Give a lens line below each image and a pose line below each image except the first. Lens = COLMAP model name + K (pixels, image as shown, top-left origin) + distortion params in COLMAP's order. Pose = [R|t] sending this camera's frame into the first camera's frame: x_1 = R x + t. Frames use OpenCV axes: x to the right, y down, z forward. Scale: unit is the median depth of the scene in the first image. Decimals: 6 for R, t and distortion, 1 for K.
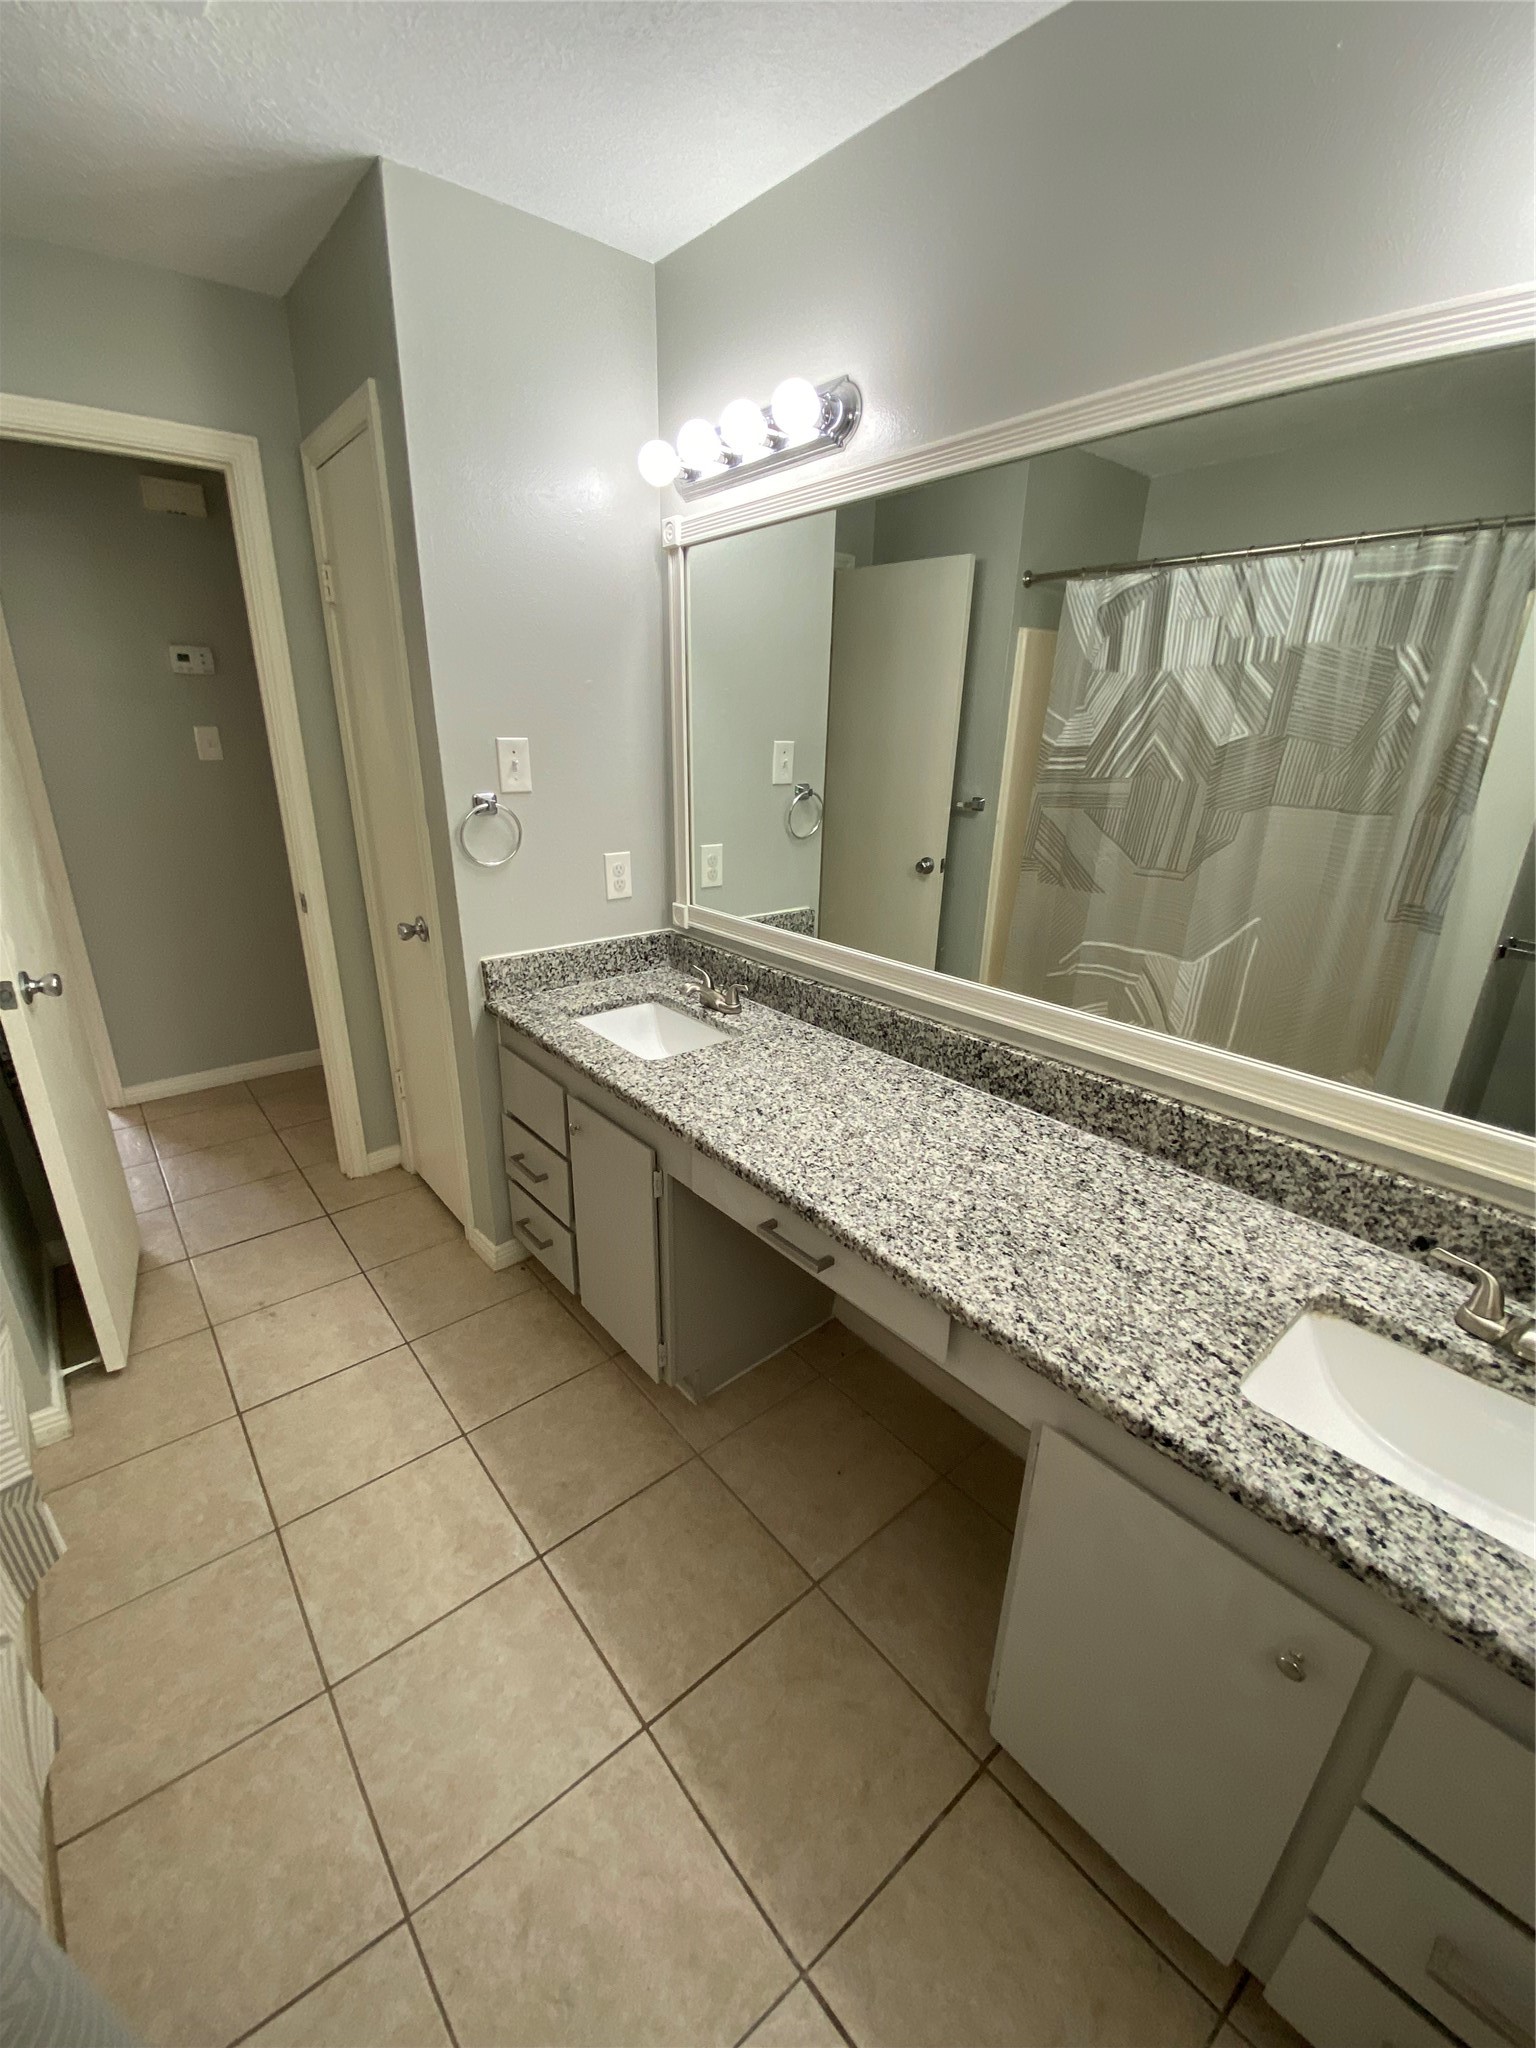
lens RADIAL K [[824.4, 0, 768.3], [0, 824.4, 1024.5], [0, 0, 1]] dist [0.011847, -0.010864]
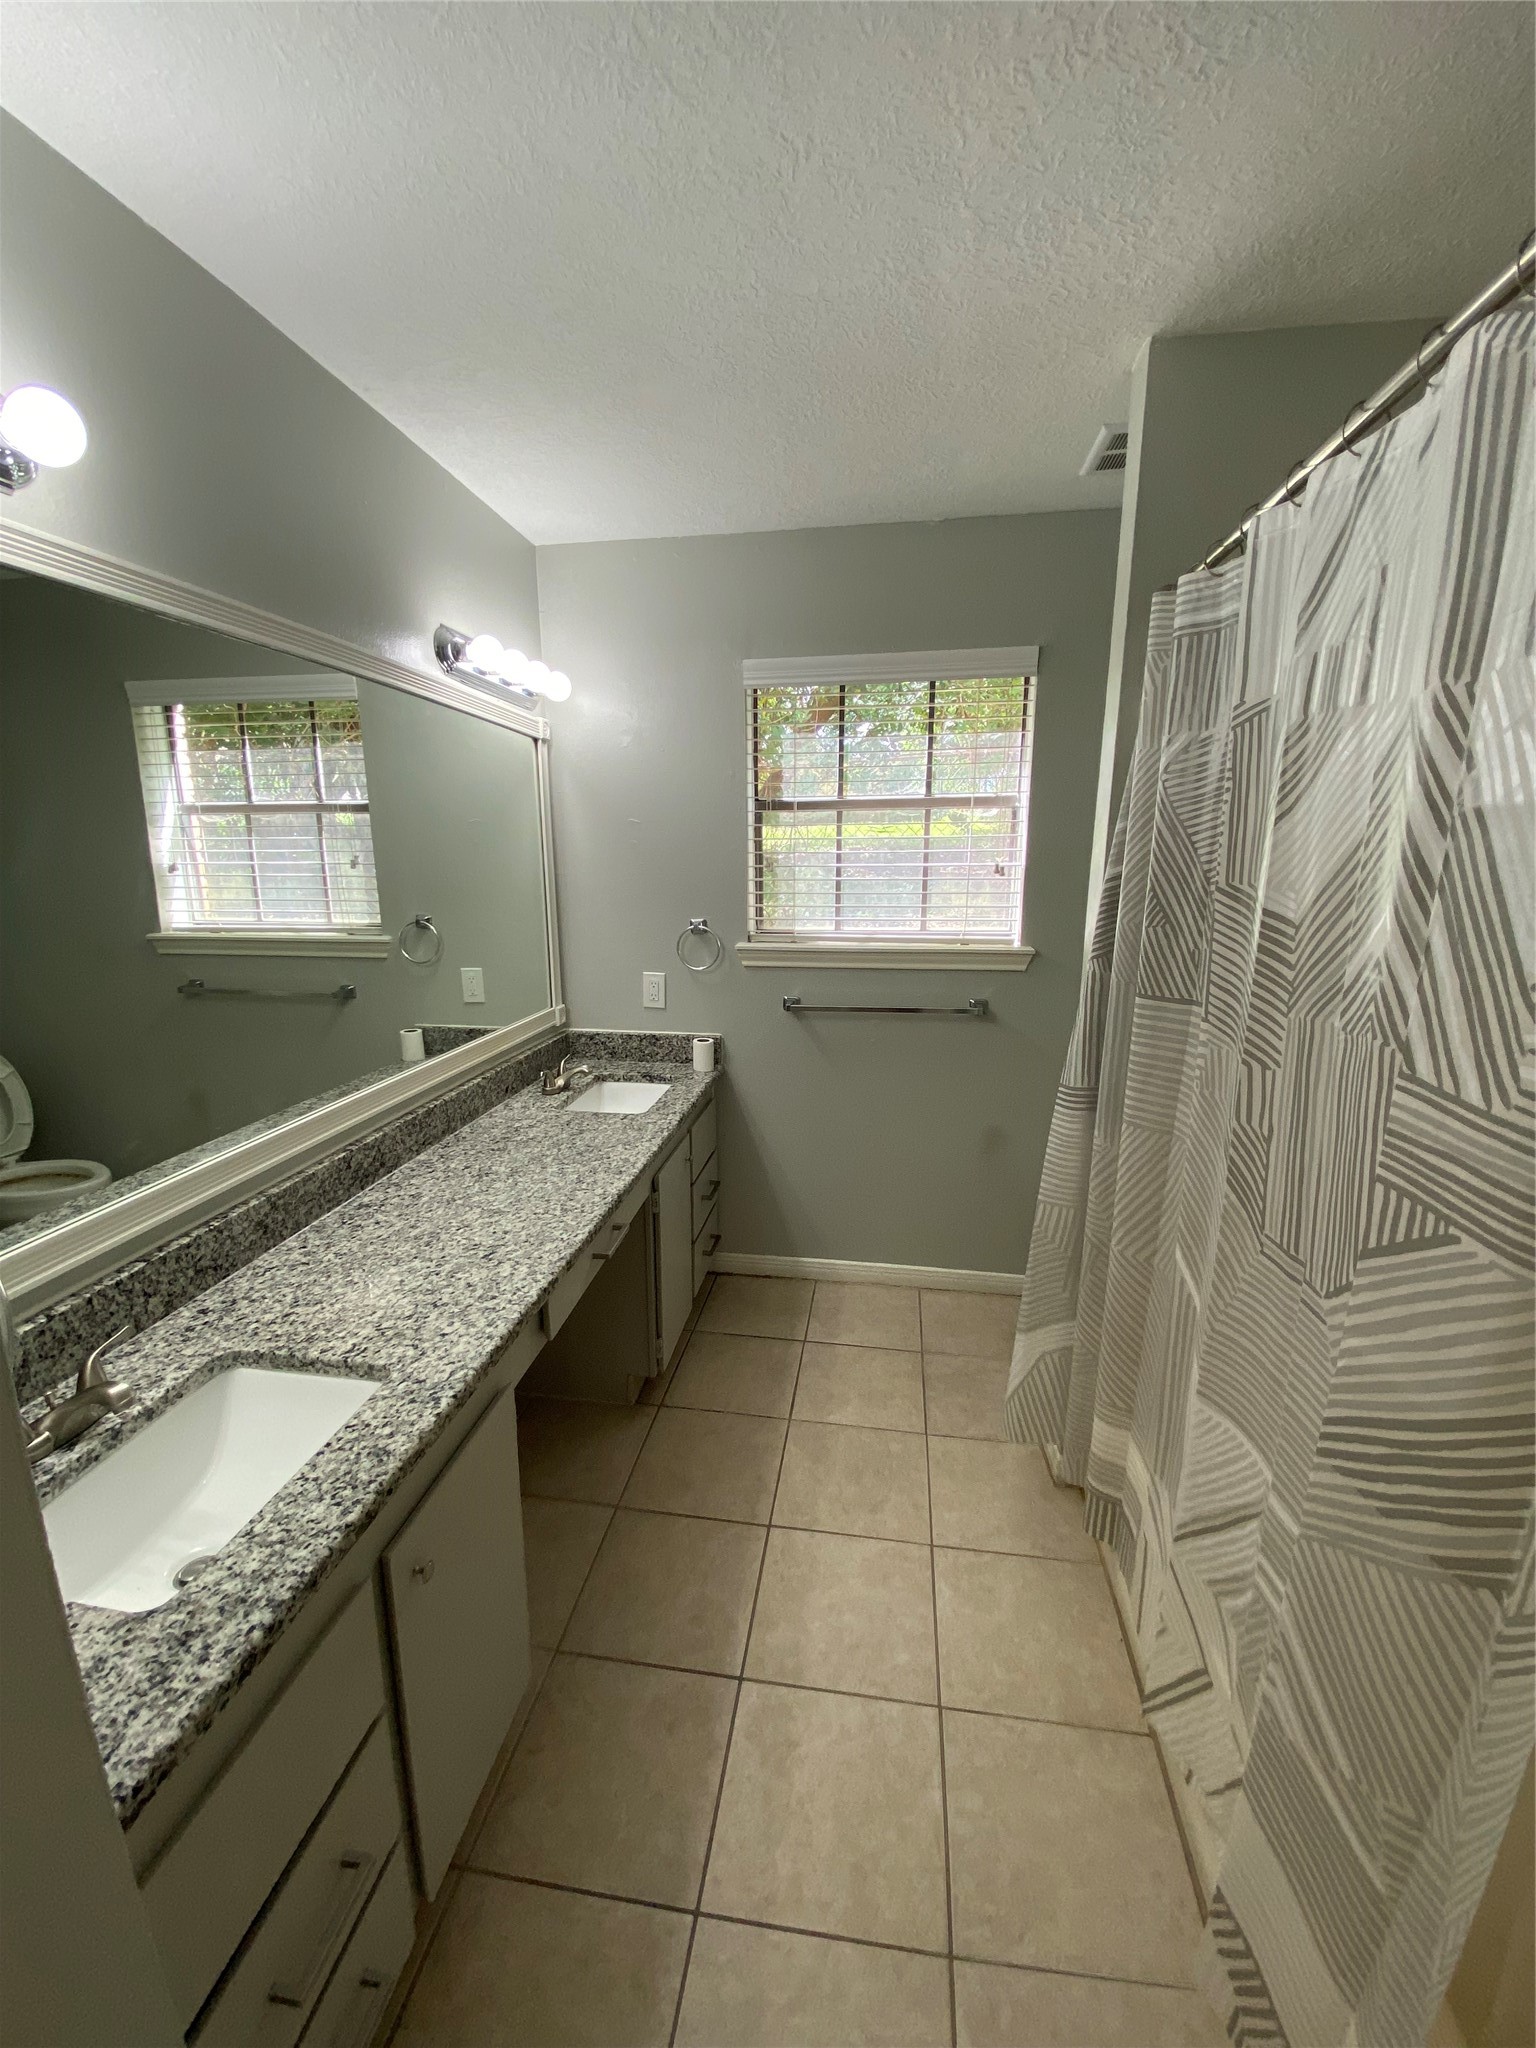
lens RADIAL K [[824.4, 0, 767.6], [0, 824.4, 1020.4], [0, 0, 1]] dist [0.011847, -0.010864]
pose [[-0.665234, -0.164408, 0.728309, -0.883762], [0.236978, 0.878525, 0.414772, -0.458837], [-0.708029, 0.448513, -0.545464, 1.151578]]
